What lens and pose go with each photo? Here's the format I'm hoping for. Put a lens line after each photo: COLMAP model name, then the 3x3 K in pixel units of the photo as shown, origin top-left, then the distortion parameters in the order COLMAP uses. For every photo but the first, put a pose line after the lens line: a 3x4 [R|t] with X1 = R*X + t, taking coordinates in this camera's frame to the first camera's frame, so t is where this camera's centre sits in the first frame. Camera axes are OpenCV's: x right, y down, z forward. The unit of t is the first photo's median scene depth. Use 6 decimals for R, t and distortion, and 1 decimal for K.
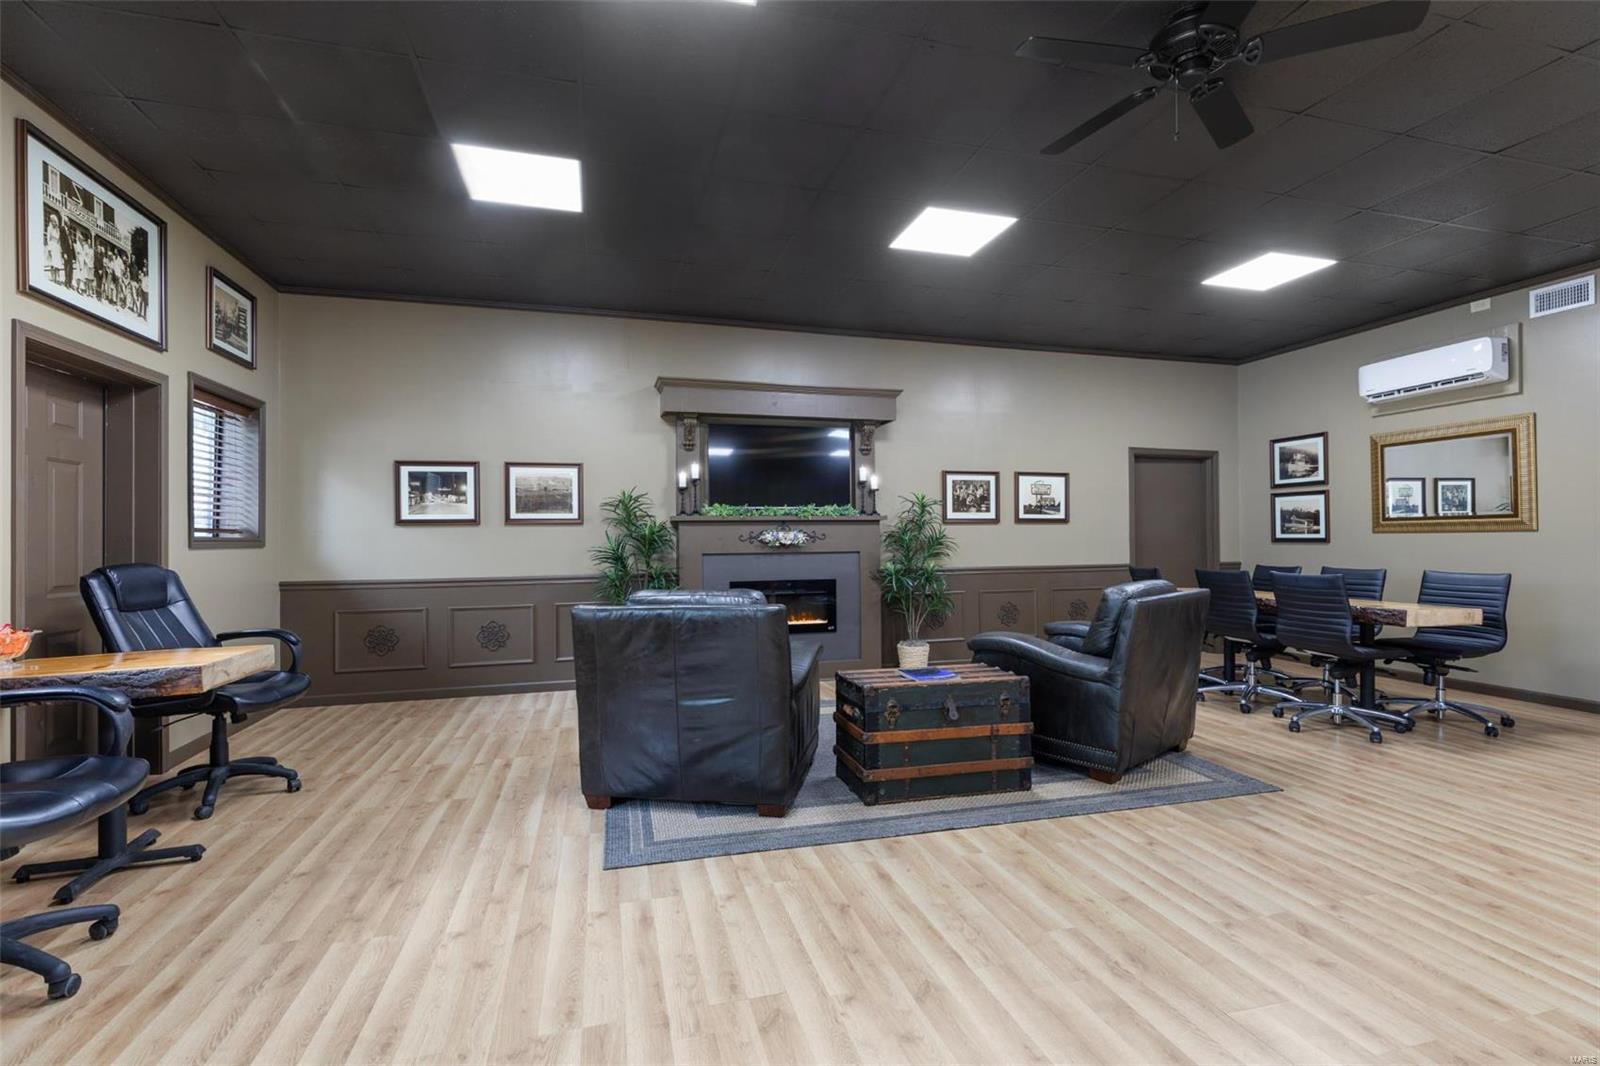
lens RADIAL K [[743.2, 0, 808.4], [0, 743.2, 536.7], [0, 0, 1]] dist [0.008784, -0.001207]
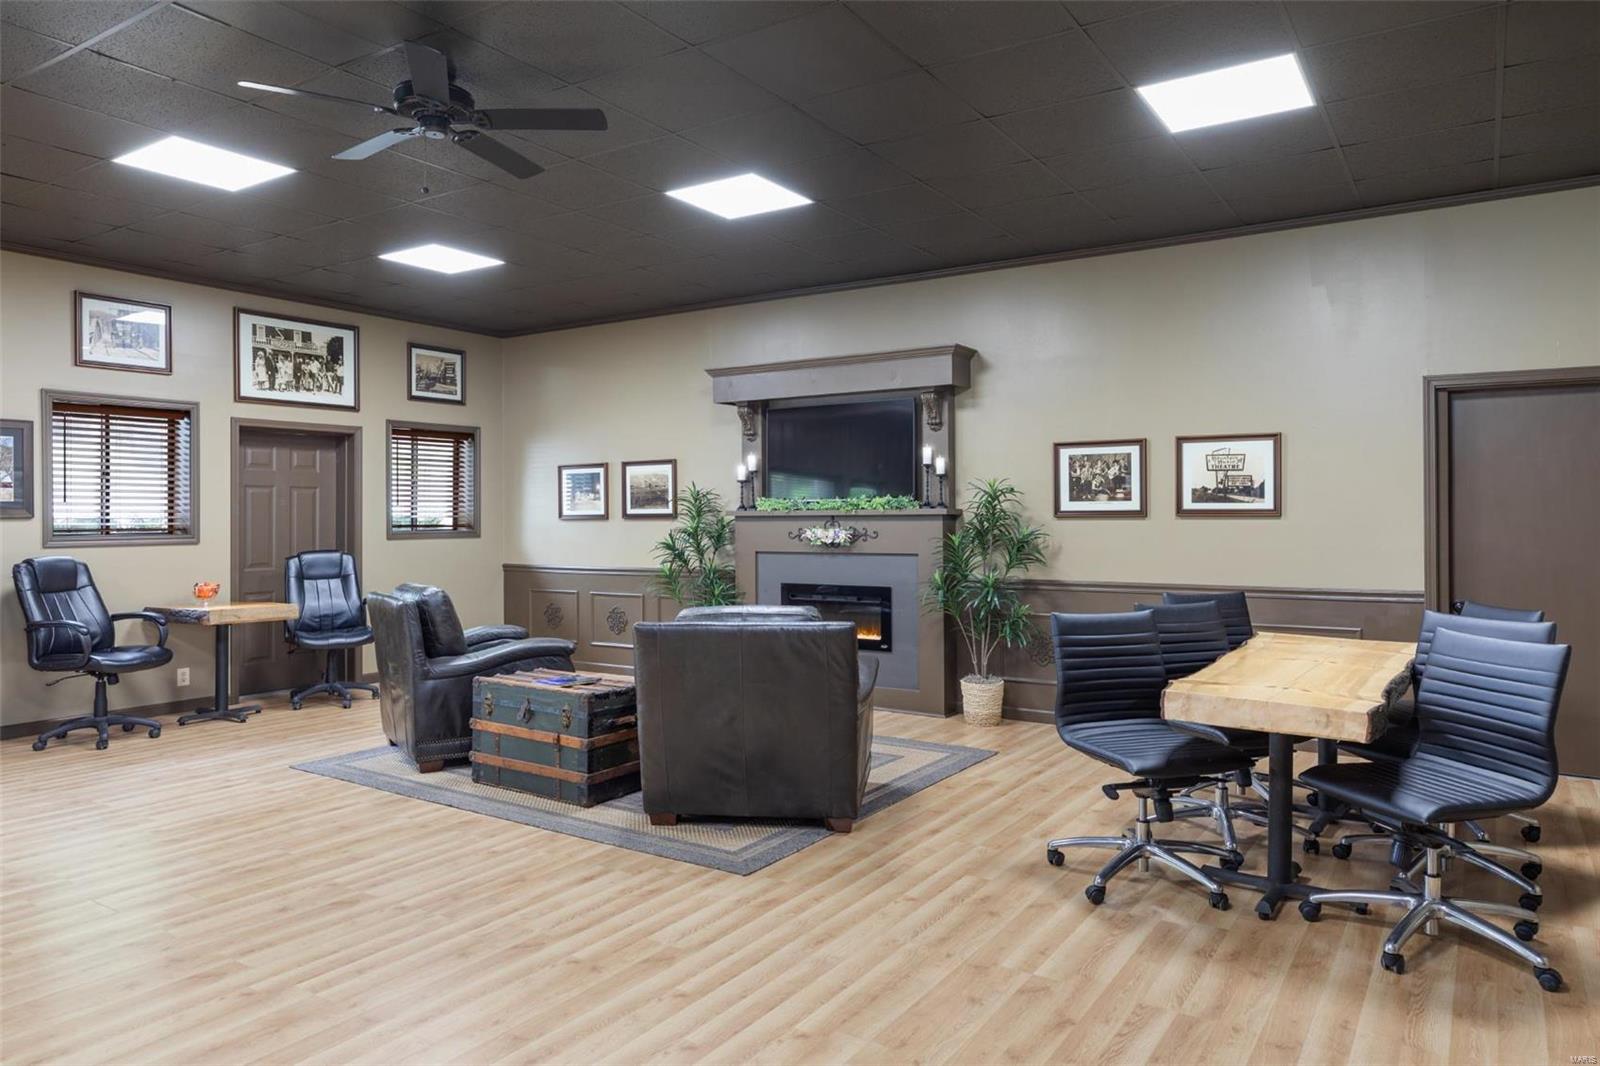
lens RADIAL K [[1058.7, 0, 793.9], [0, 1058.7, 521.4], [0, 0, 1]] dist [0.005927, -0.000677]
pose [[0.645455, 0.009046, -0.763745, 0.957809], [0.002357, 0.999902, 0.013834, -0.034790], [0.763795, -0.010730, 0.645370, 0.194009]]
